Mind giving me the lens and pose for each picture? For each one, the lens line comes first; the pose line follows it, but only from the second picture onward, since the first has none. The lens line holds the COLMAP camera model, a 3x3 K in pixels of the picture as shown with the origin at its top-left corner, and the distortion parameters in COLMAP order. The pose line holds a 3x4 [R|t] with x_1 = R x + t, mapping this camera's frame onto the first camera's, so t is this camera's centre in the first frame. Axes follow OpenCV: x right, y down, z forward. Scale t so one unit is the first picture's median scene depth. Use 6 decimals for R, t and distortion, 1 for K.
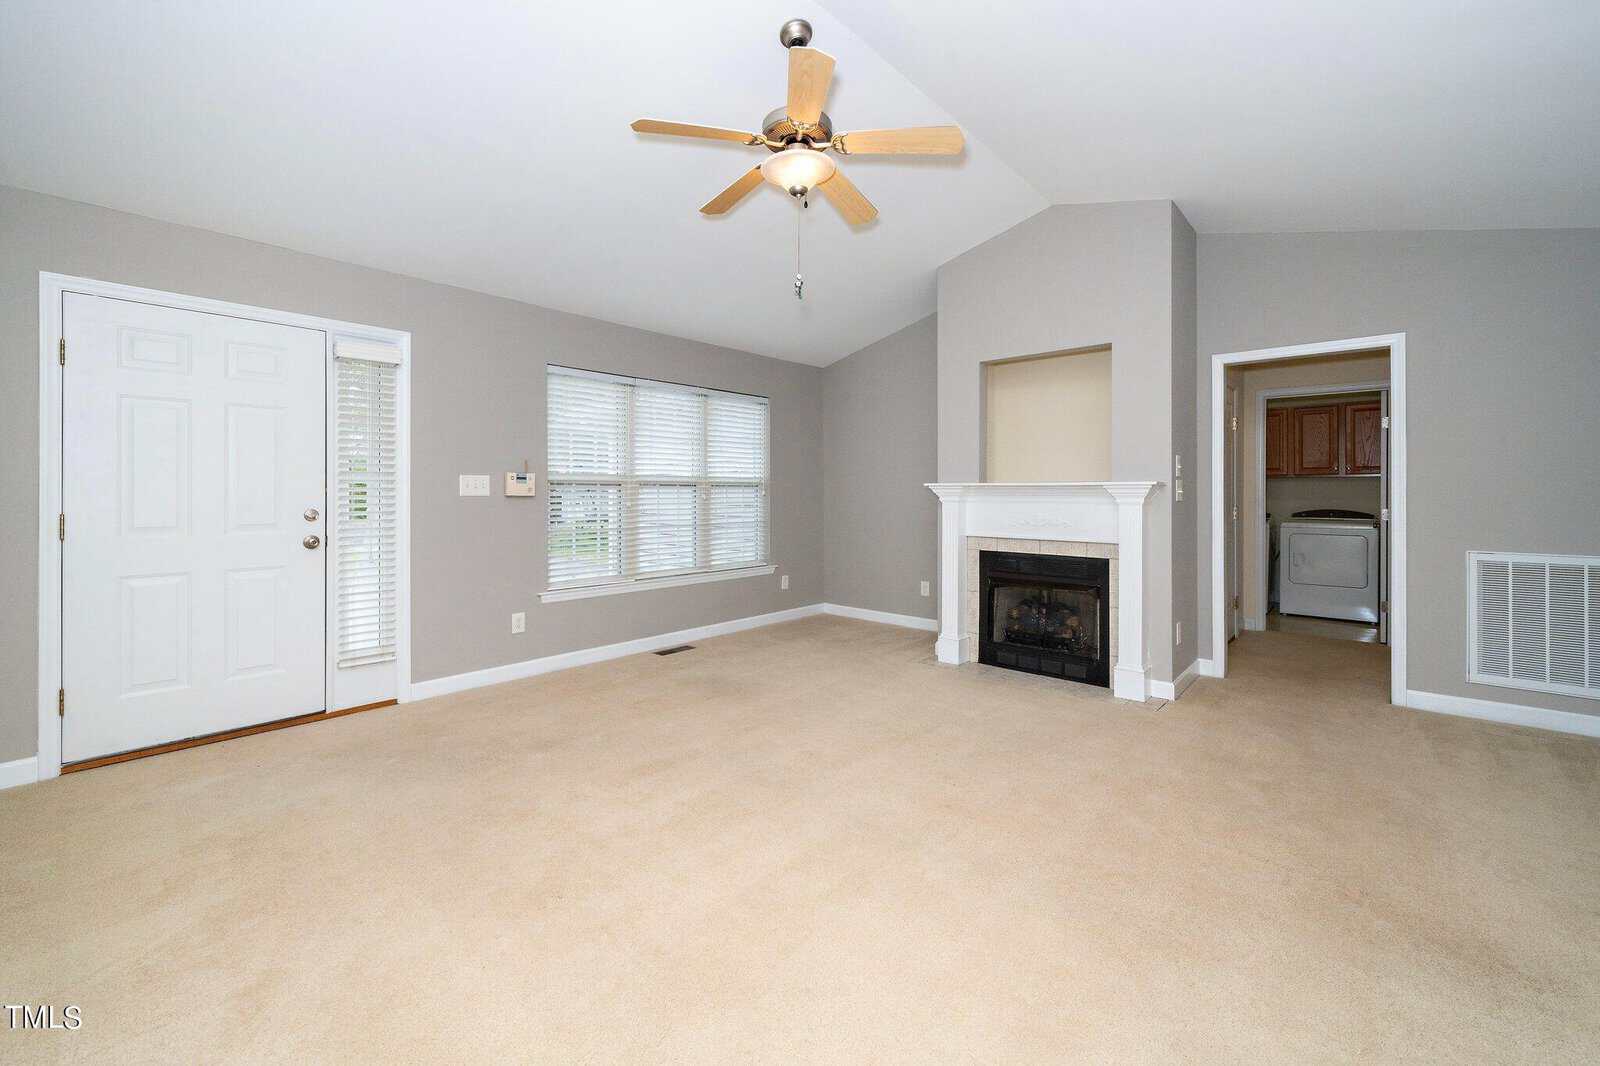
lens RADIAL K [[649.2, 0, 805.8], [0, 649.2, 495.1], [0, 0, 1]] dist [-0.000255, -0.000056]
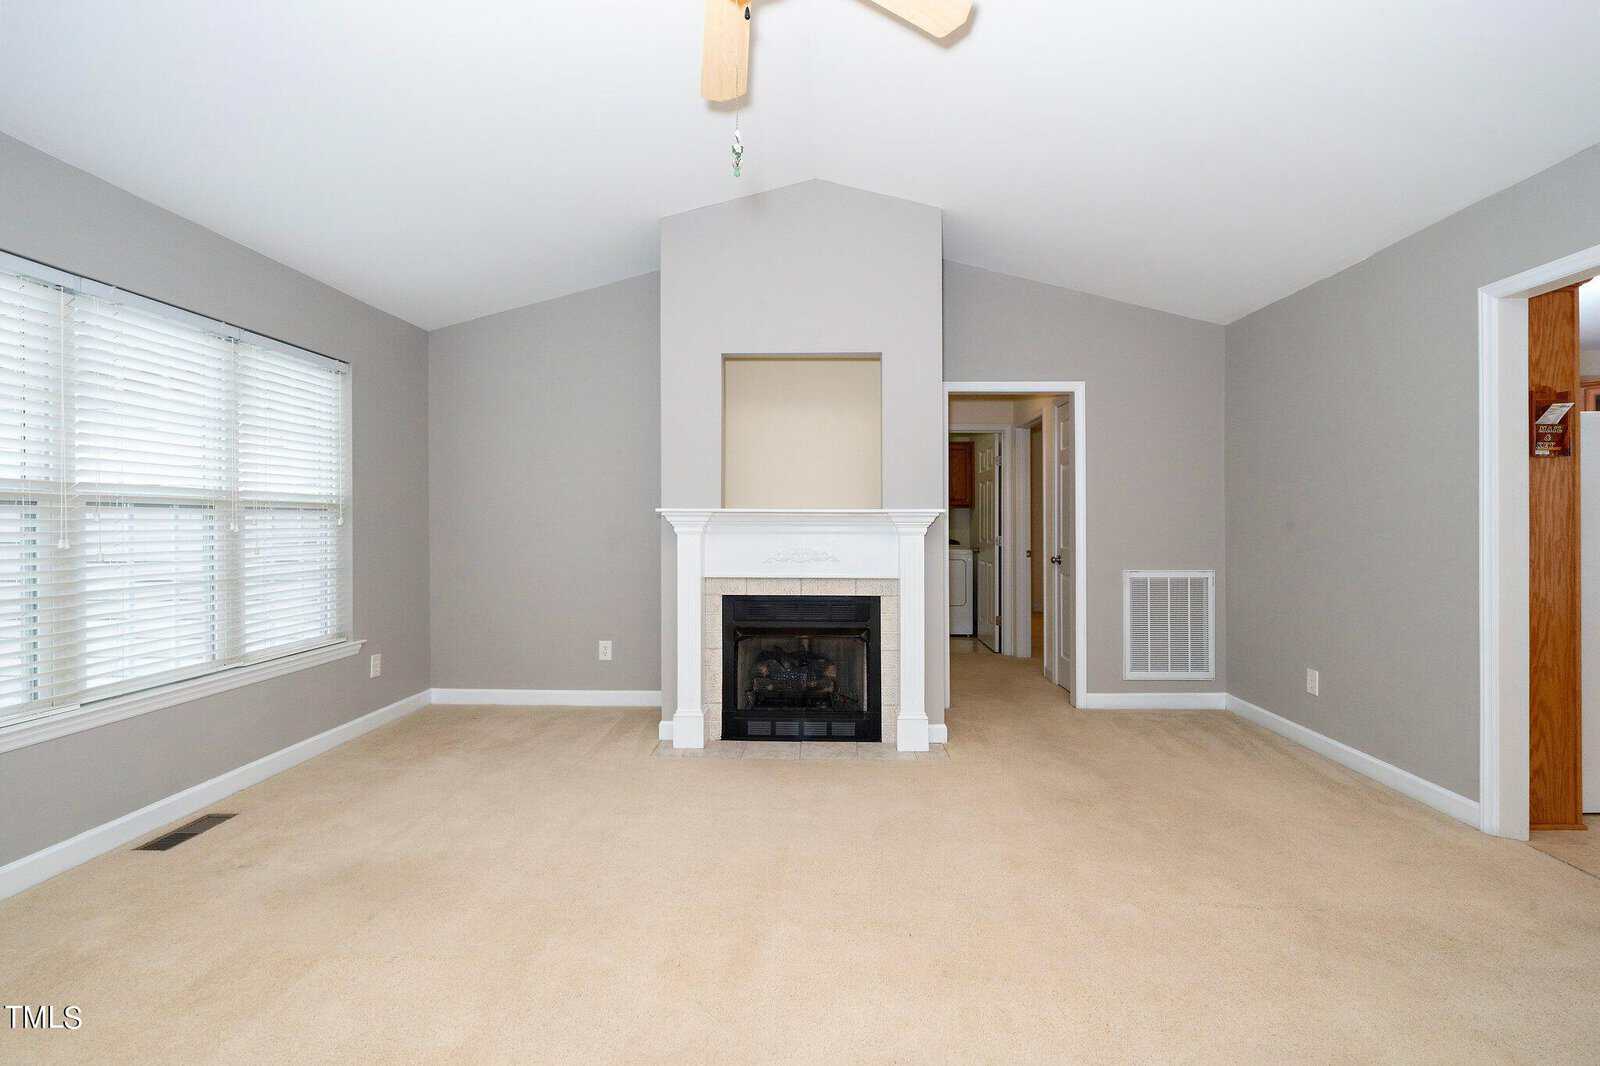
lens RADIAL K [[714.5, 0, 809.9], [0, 714.5, 524.8], [0, 0, 1]] dist [-0.000712, 0.000230]
pose [[0.762383, -0.001572, 0.647124, -0.207226], [0.001455, 0.999999, 0.000715, 0.000247], [-0.647125, 0.000397, 0.762384, 0.279705]]
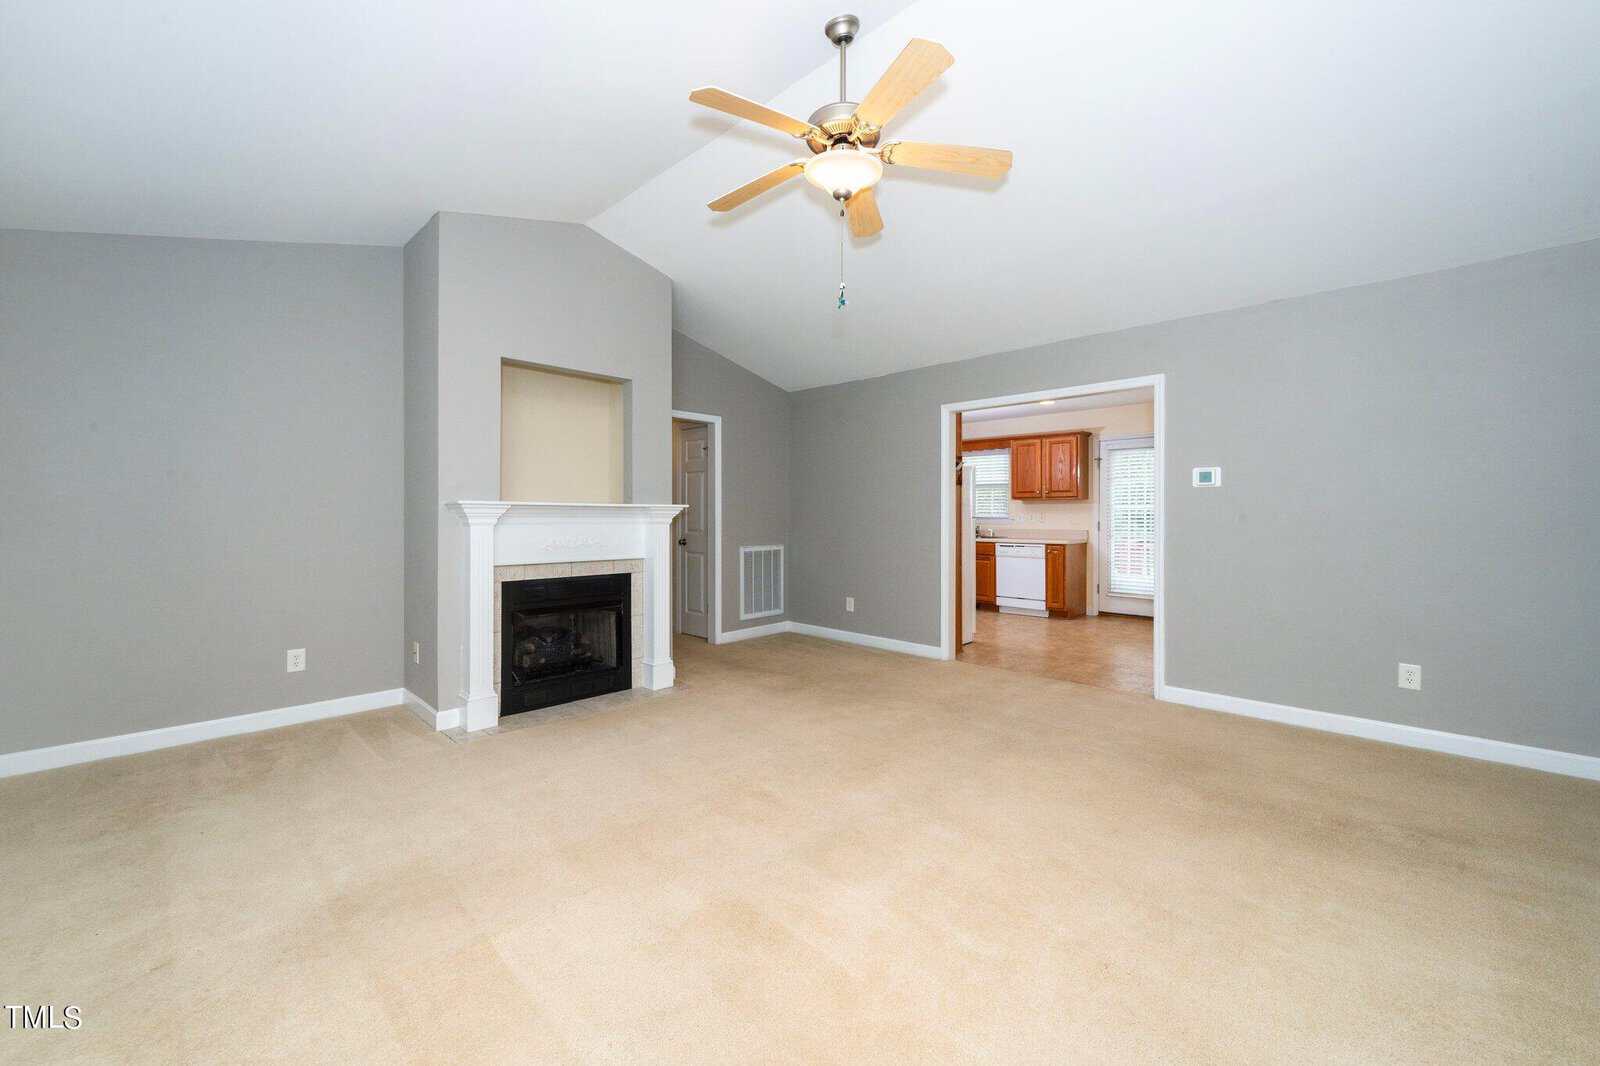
lens RADIAL K [[637.6, 0, 797.6], [0, 637.6, 509.1], [0, 0, 1]] dist [-0.000245, -0.000127]
pose [[0.034254, 0.009431, 0.999369, -0.541542], [0.000465, 0.999955, -0.009453, -0.000424], [-0.999413, 0.000788, 0.034248, 0.592743]]
